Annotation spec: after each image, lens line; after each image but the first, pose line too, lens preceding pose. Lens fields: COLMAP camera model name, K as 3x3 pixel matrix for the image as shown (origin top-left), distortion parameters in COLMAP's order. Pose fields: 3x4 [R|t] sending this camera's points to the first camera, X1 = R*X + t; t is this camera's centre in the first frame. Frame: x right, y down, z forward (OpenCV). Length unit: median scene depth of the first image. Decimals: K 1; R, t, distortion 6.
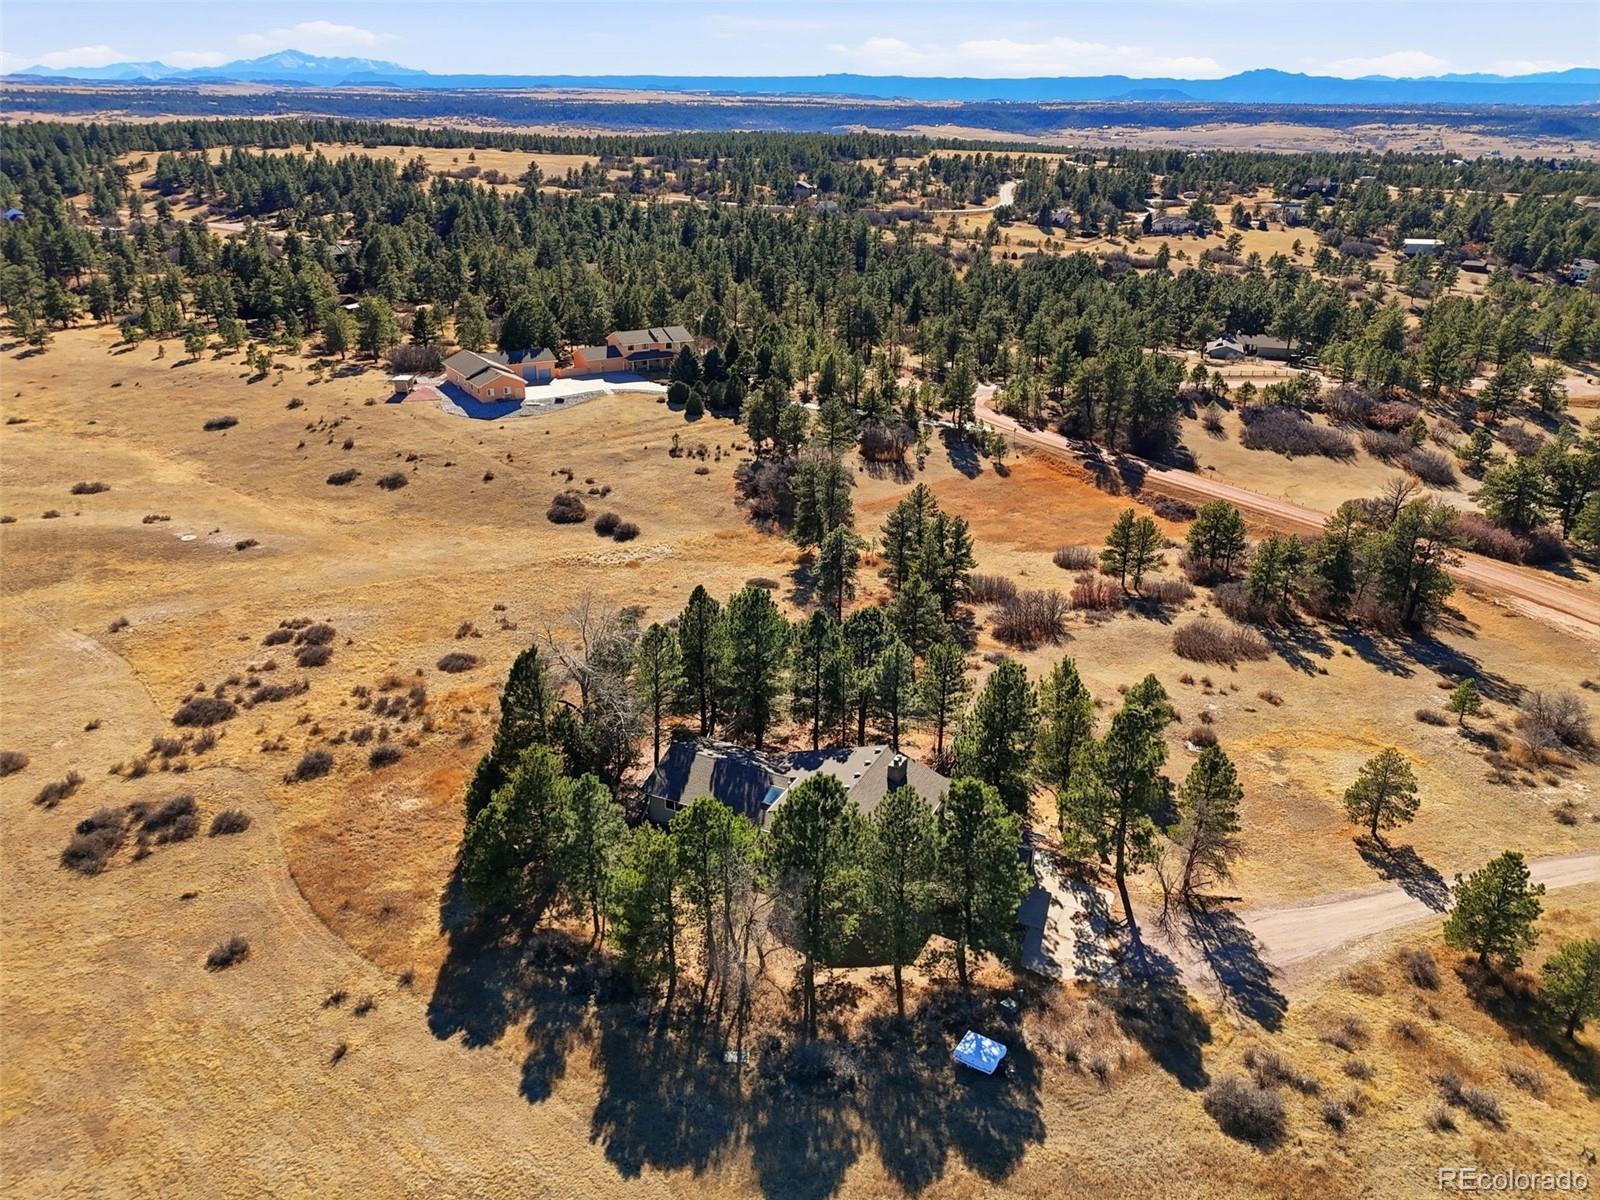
lens RADIAL K [[1155.5, 0, 800.0], [0, 1155.5, 600.0], [0, 0, 1]] dist [0.079899, -0.082358]
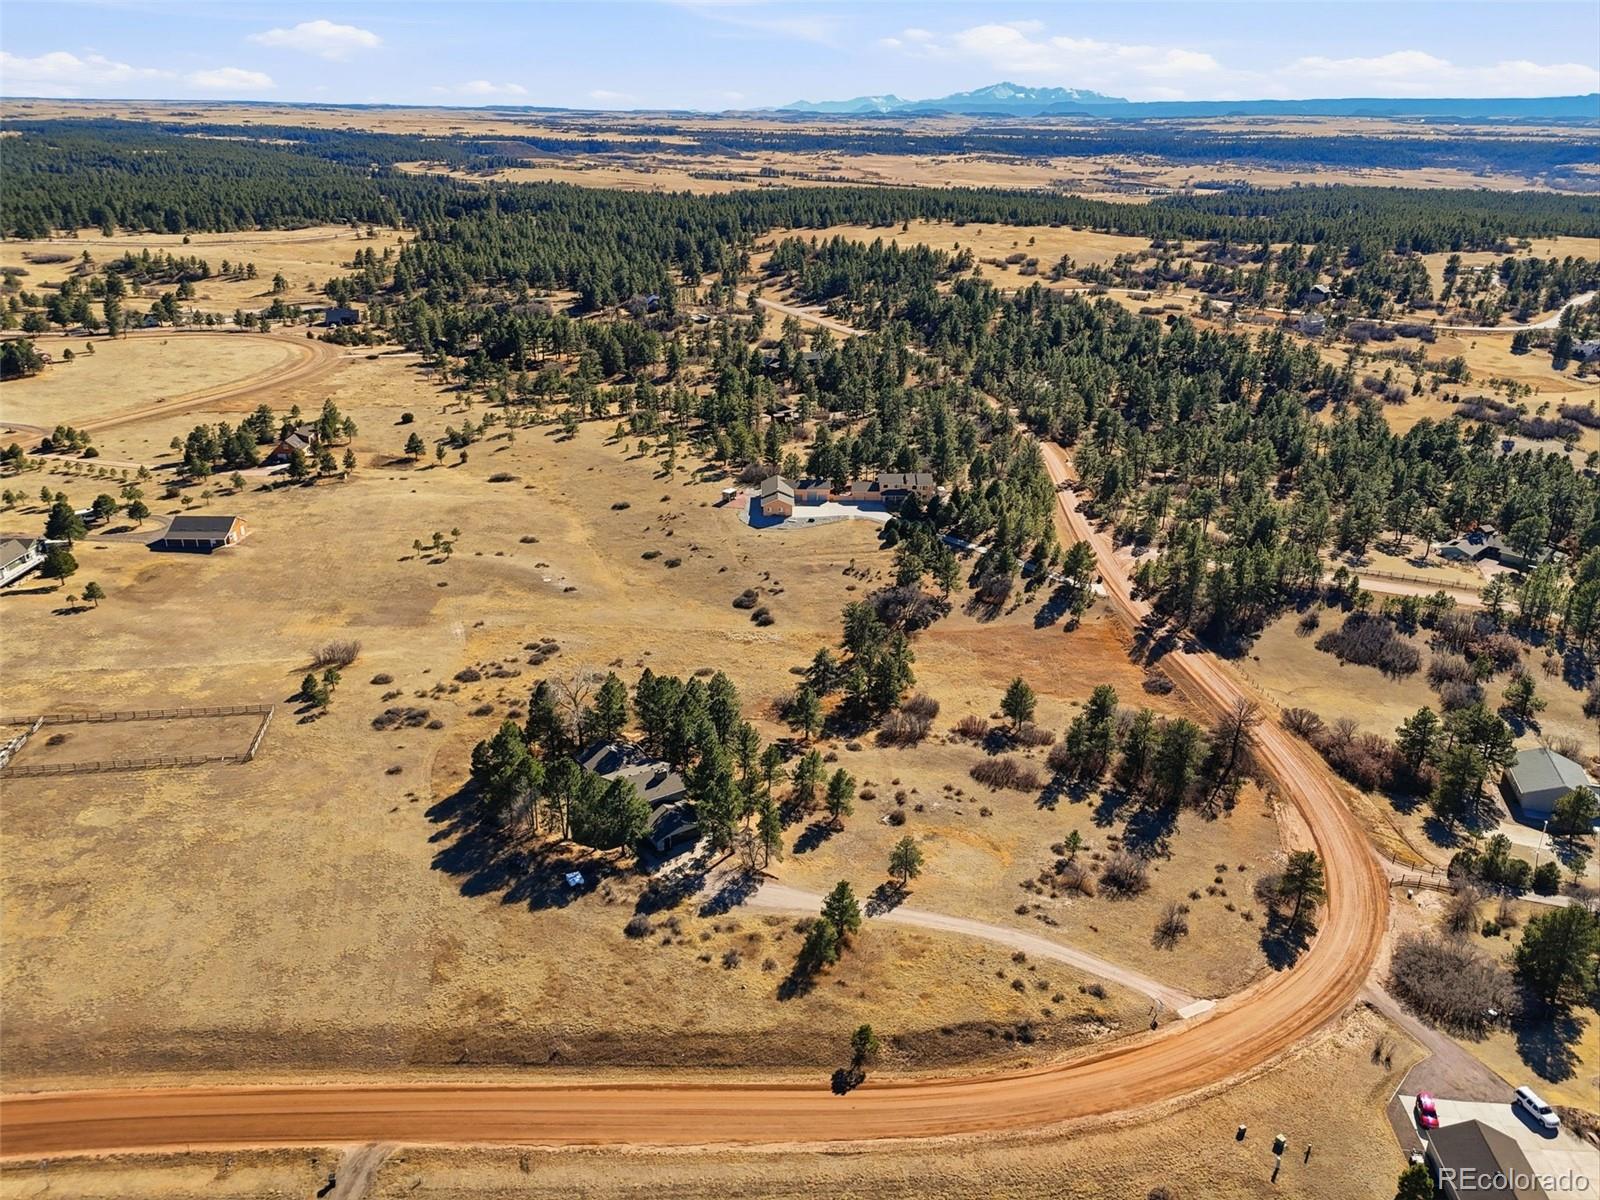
lens RADIAL K [[1155.5, 0, 800.0], [0, 1155.5, 600.0], [0, 0, 1]] dist [0.079899, -0.082358]
pose [[0.864828, 0.187042, -0.465927, 0.580089], [-0.197589, 0.979923, 0.026625, -0.128294], [0.461553, 0.069036, 0.884423, -0.364818]]
